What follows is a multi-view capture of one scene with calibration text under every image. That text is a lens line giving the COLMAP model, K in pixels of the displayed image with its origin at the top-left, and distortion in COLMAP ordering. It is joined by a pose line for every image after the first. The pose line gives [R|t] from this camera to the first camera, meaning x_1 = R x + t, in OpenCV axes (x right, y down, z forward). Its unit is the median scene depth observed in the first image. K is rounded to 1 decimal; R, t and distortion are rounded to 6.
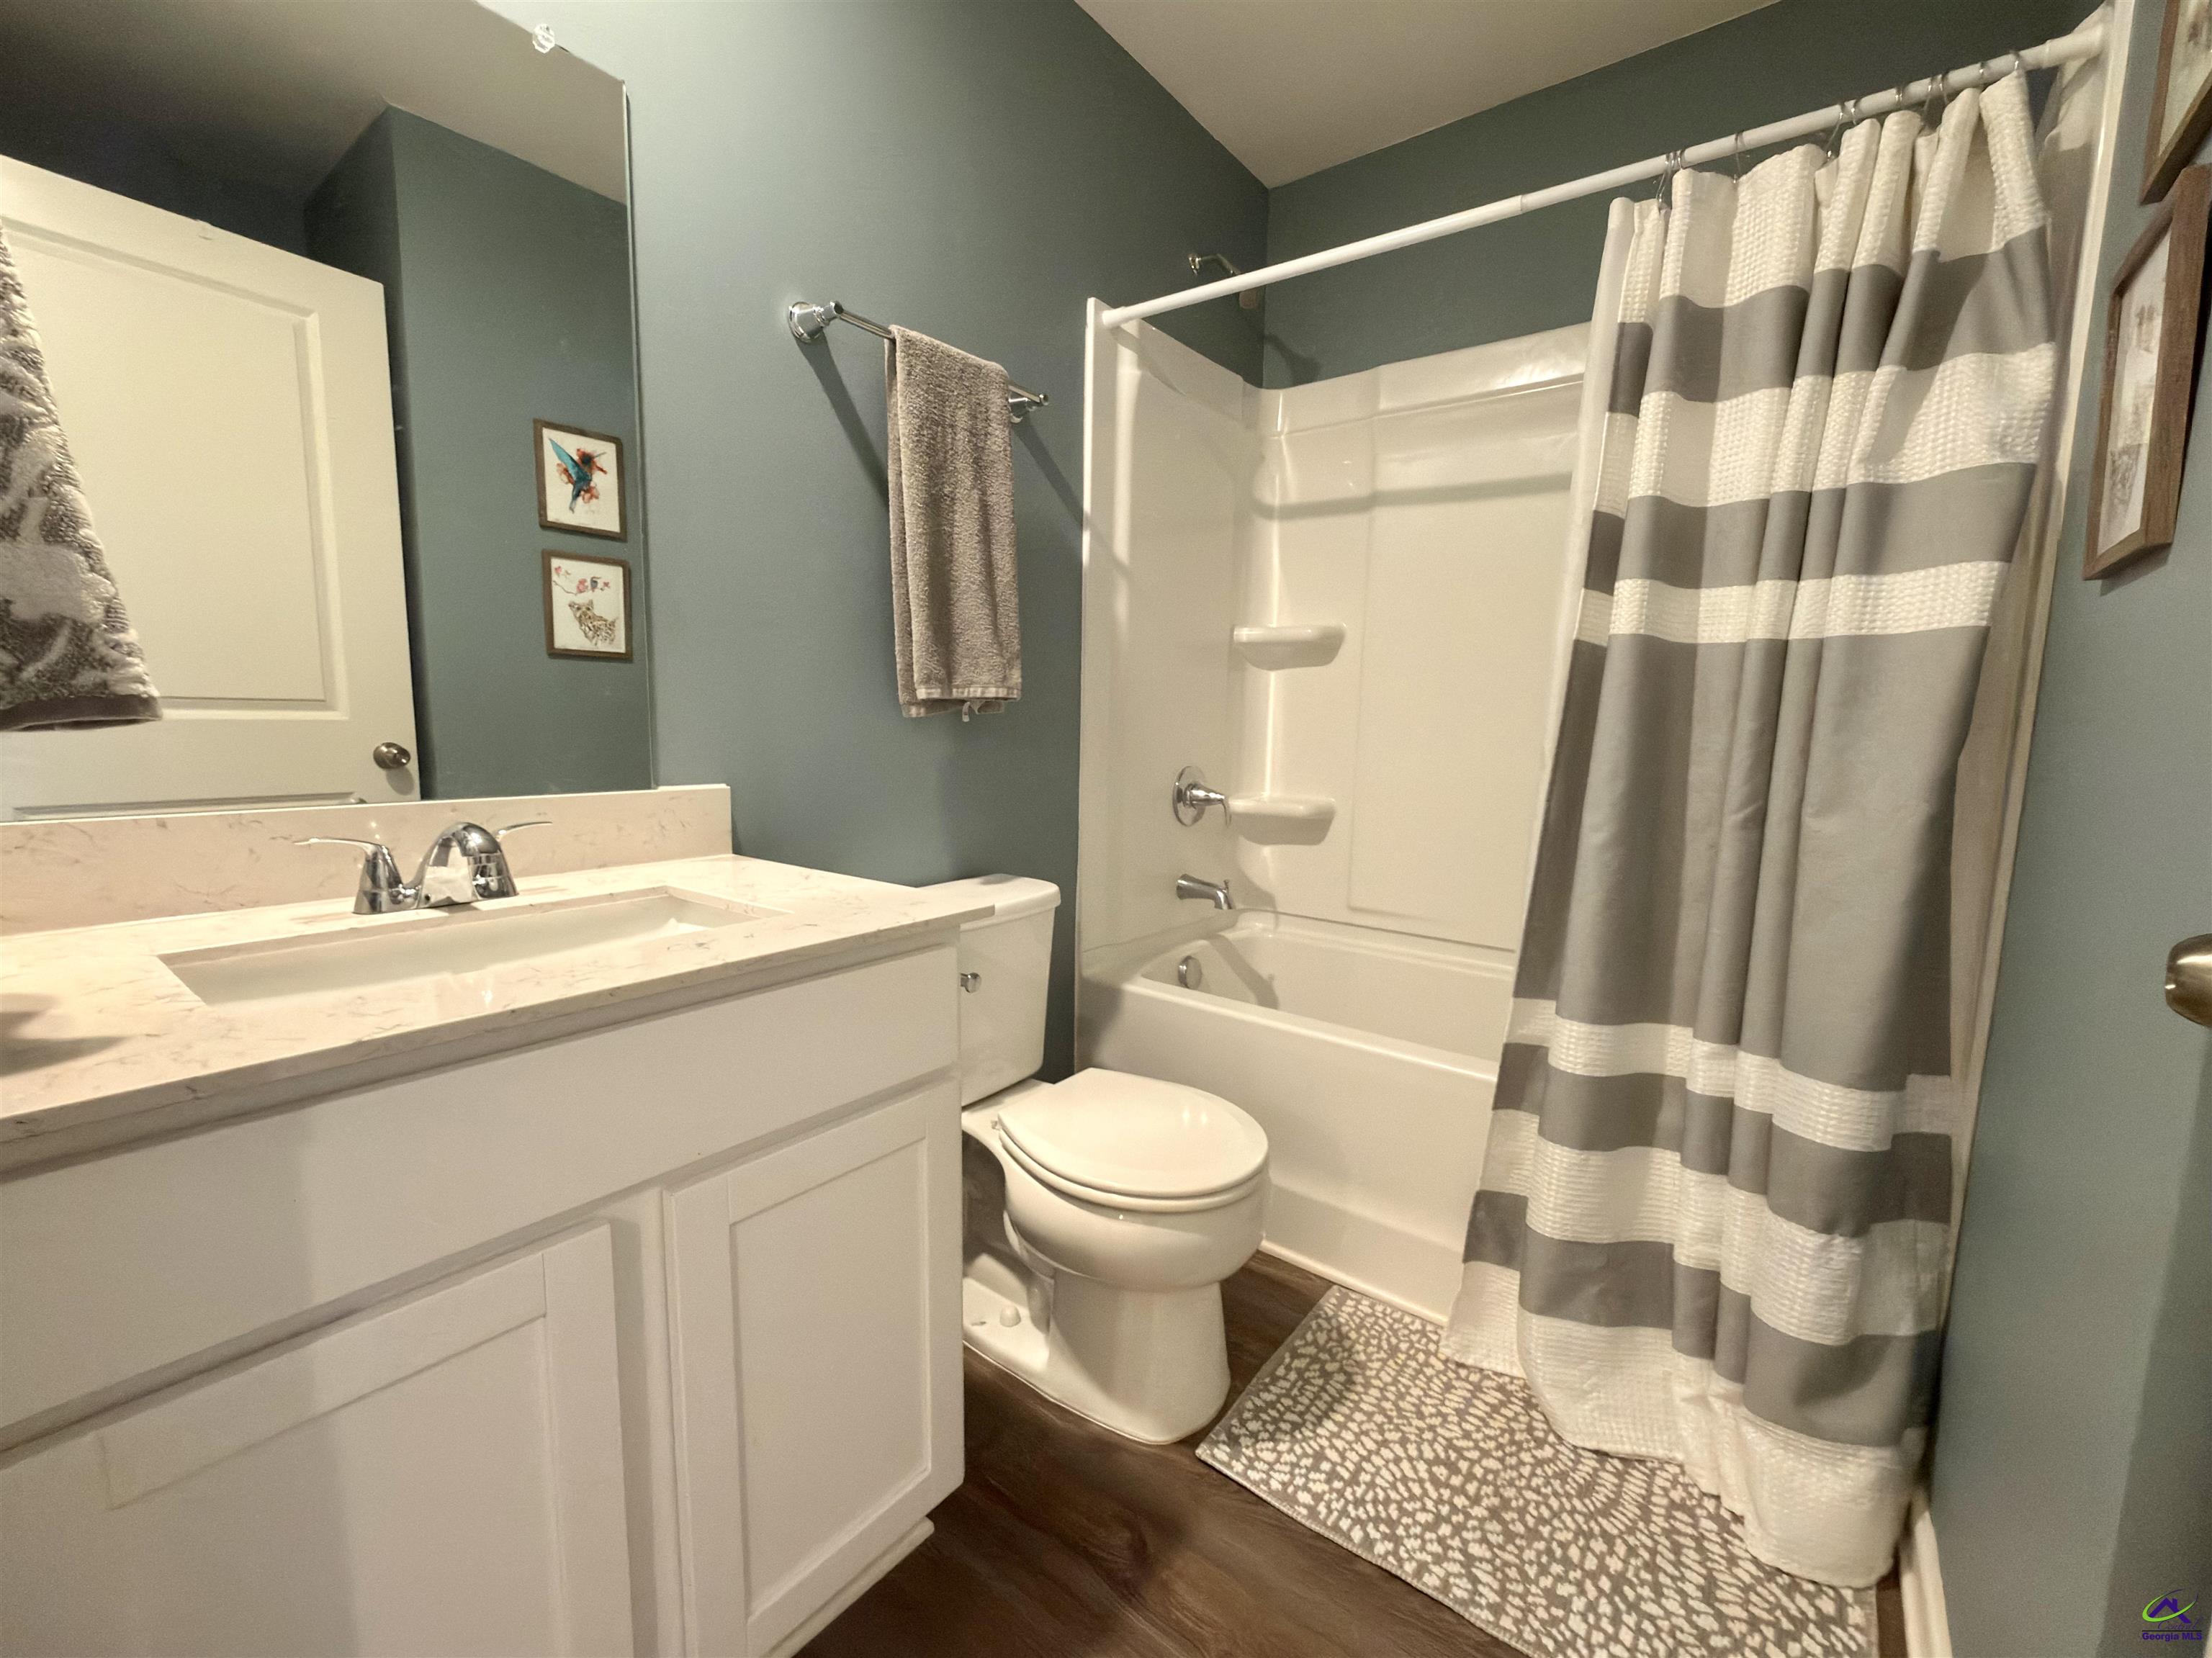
lens RADIAL K [[917.1, 0, 1104.3], [0, 917.1, 832.2], [0, 0, 1]] dist [-0.002769, -0.000508]
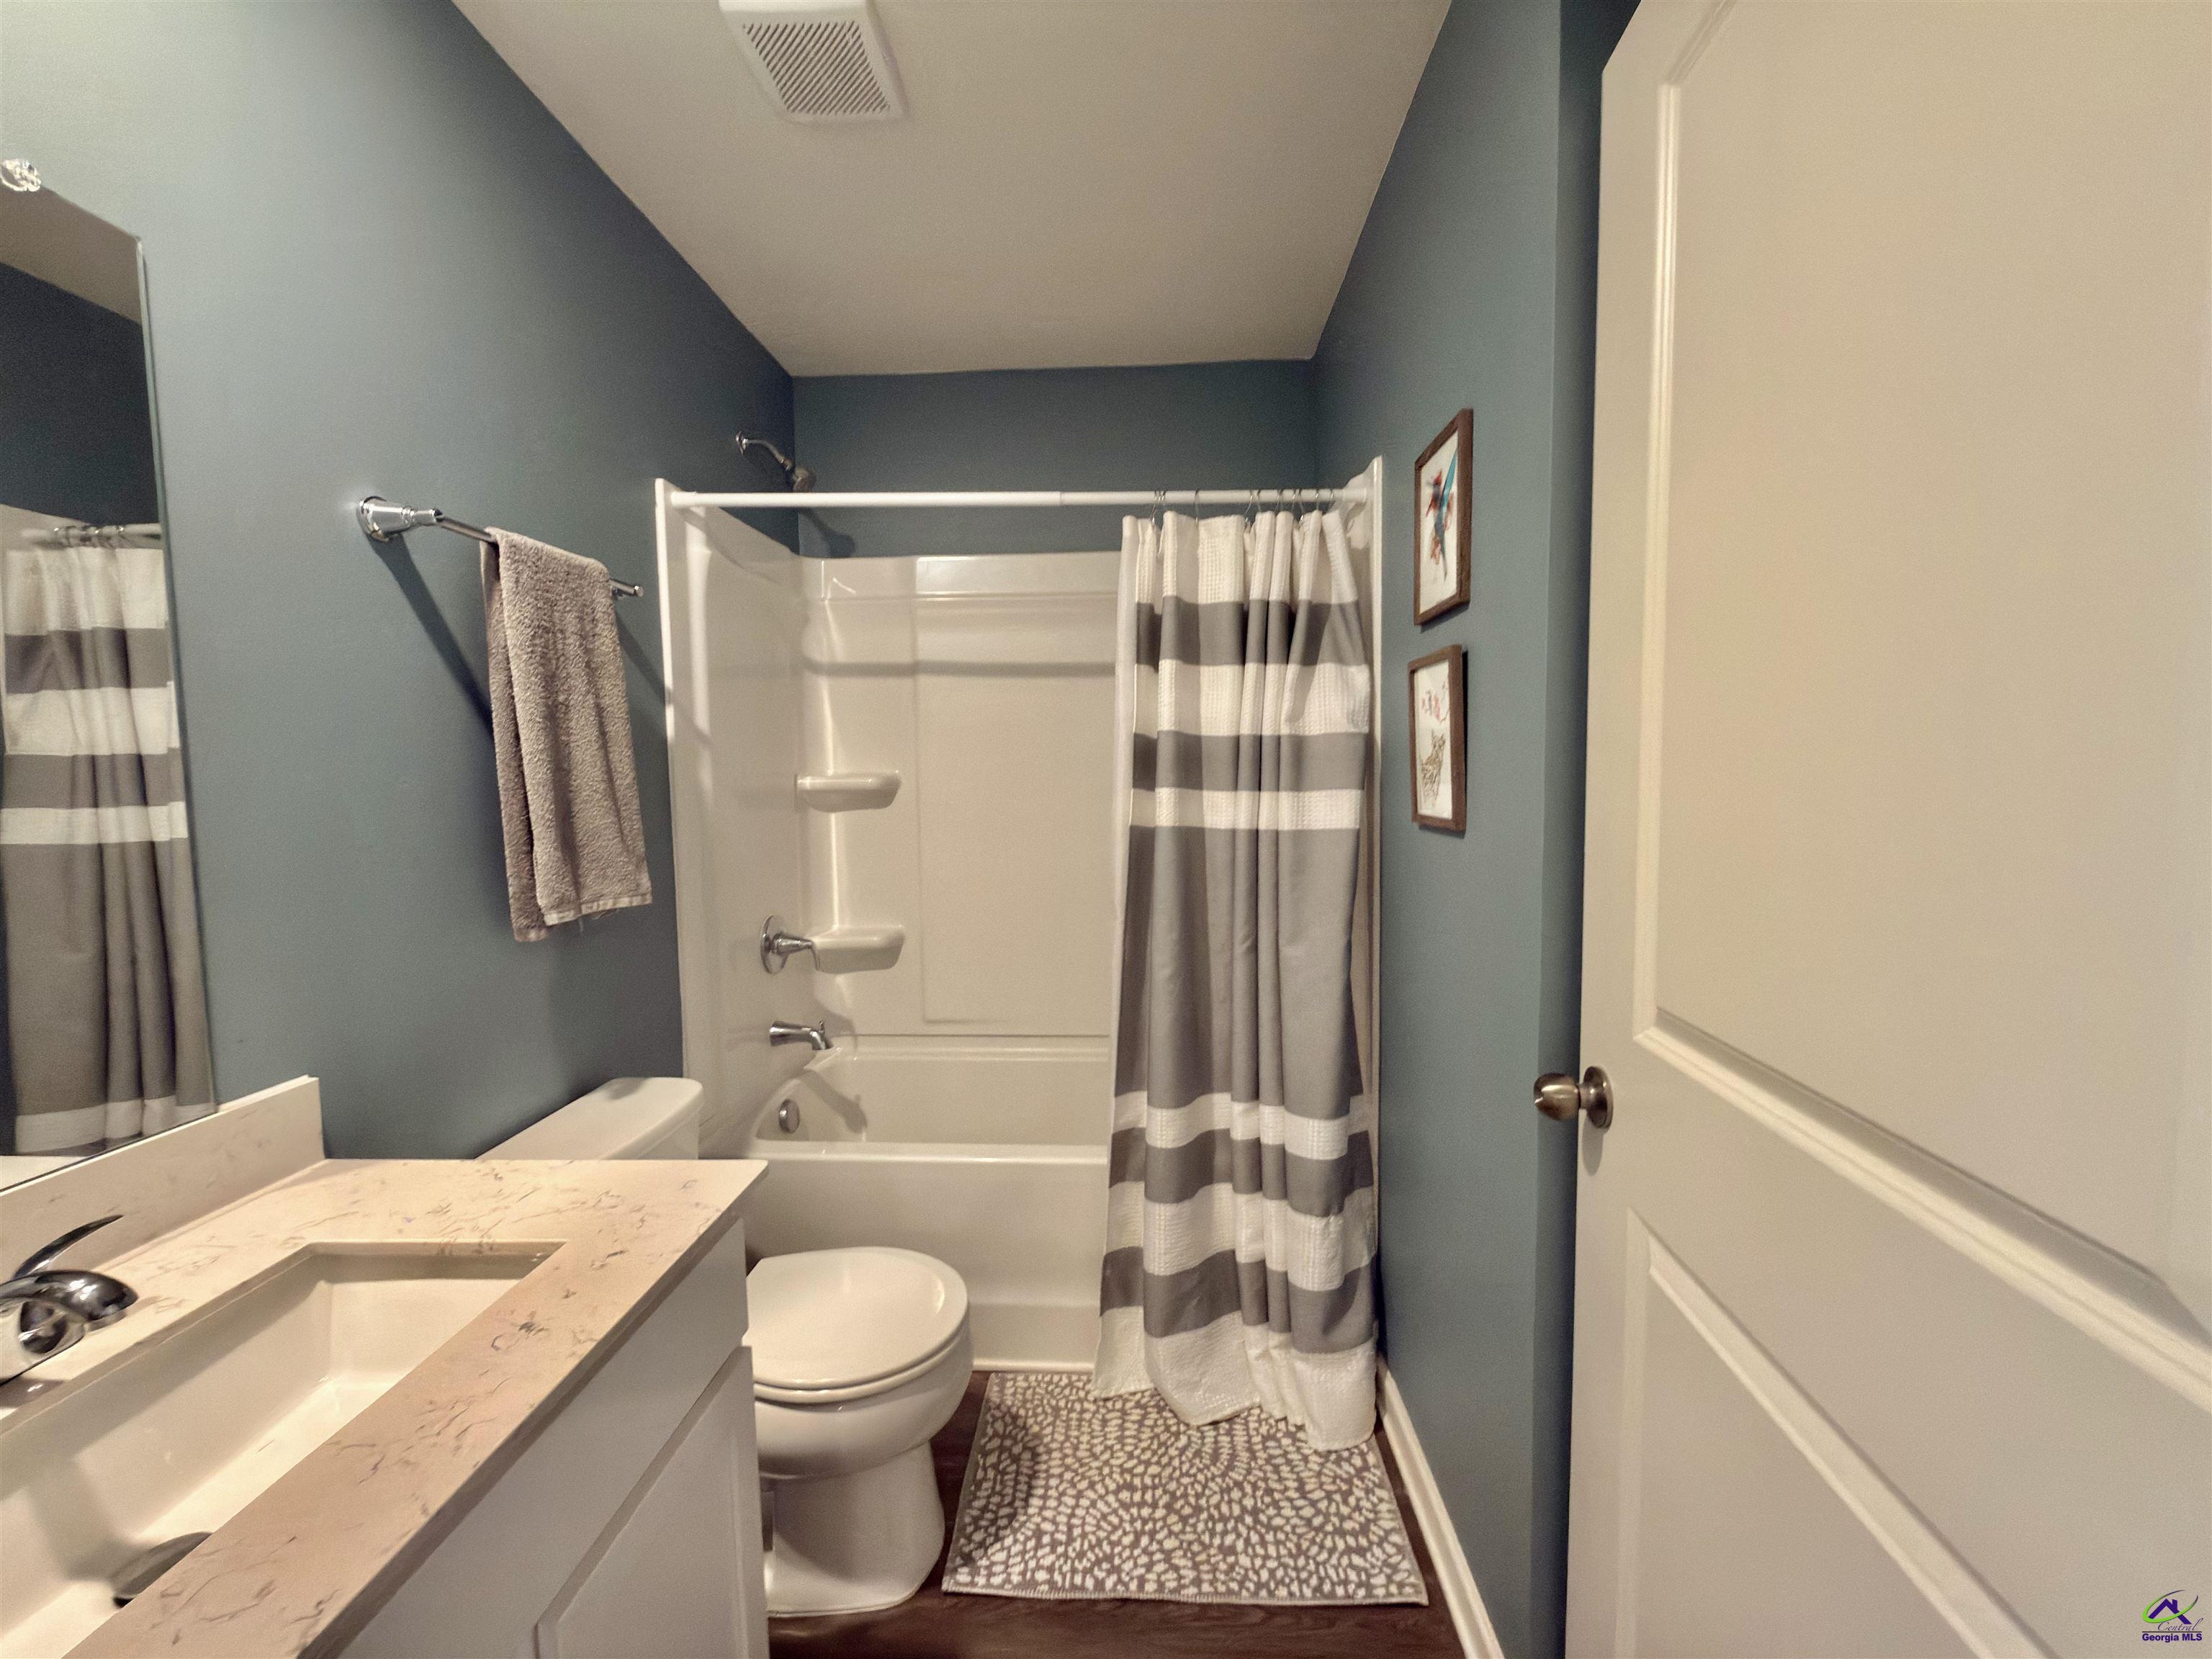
lens RADIAL K [[879.0, 0, 1105.7], [0, 879.0, 832.1], [0, 0, 1]] dist [0.001765, 0.000206]
pose [[0.817620, -0.069969, 0.571491, -0.272653], [0.101331, 0.994582, -0.023202, -0.180474], [-0.566771, 0.076880, 0.820281, -0.052305]]
